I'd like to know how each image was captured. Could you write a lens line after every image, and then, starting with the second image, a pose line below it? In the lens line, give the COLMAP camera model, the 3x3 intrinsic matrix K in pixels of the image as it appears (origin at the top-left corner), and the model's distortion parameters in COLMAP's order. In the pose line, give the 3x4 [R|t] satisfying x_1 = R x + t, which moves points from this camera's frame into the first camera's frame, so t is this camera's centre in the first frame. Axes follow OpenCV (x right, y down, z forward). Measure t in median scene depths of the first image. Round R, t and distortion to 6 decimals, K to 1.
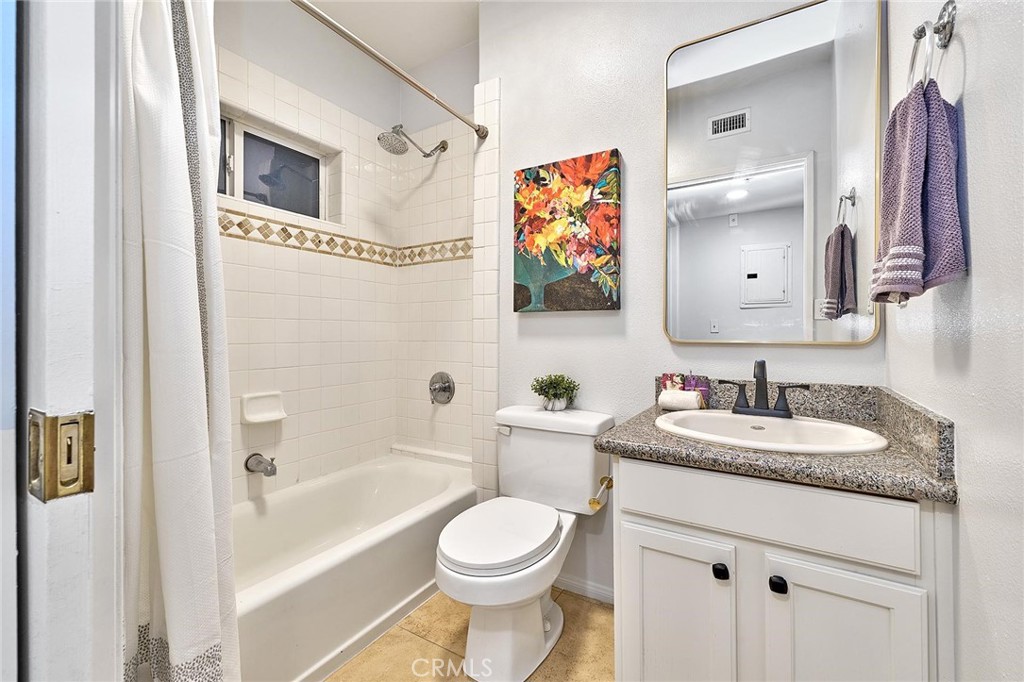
lens RADIAL K [[419.6, 0, 513.3], [0, 419.6, 341.1], [0, 0, 1]] dist [-0.004445, -0.000827]
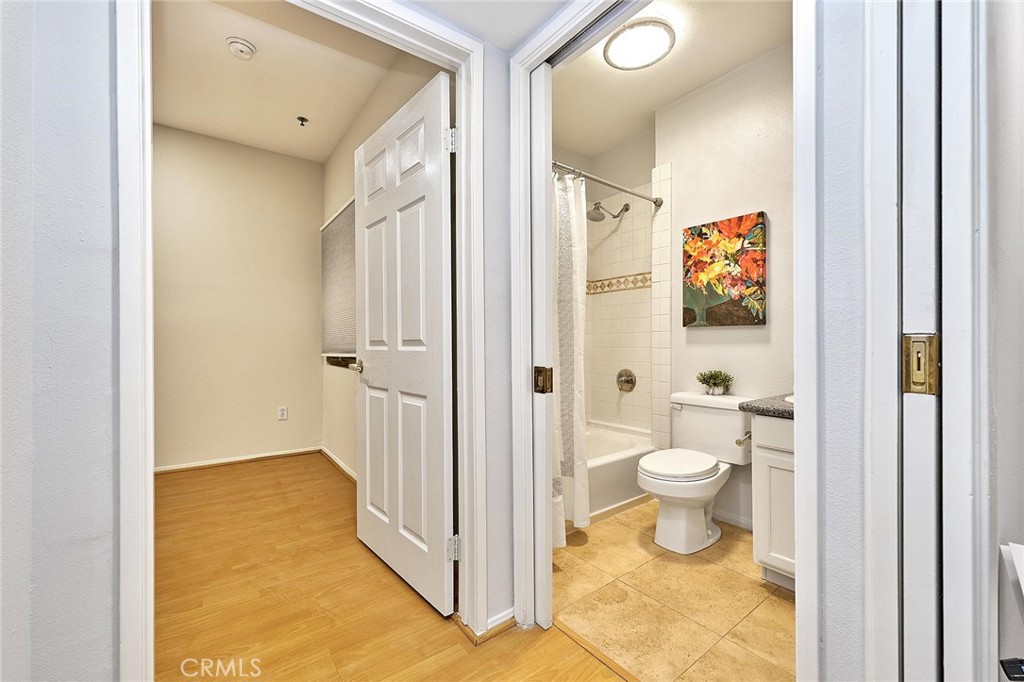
lens RADIAL K [[419.2, 0, 507.4], [0, 419.2, 341.7], [0, 0, 1]] dist [0.000322, -0.000058]
pose [[0.931889, -0.002647, -0.362734, -0.040375], [-0.002727, 0.999894, -0.014304, 0.004199], [0.362733, 0.014319, 0.931783, -0.589086]]
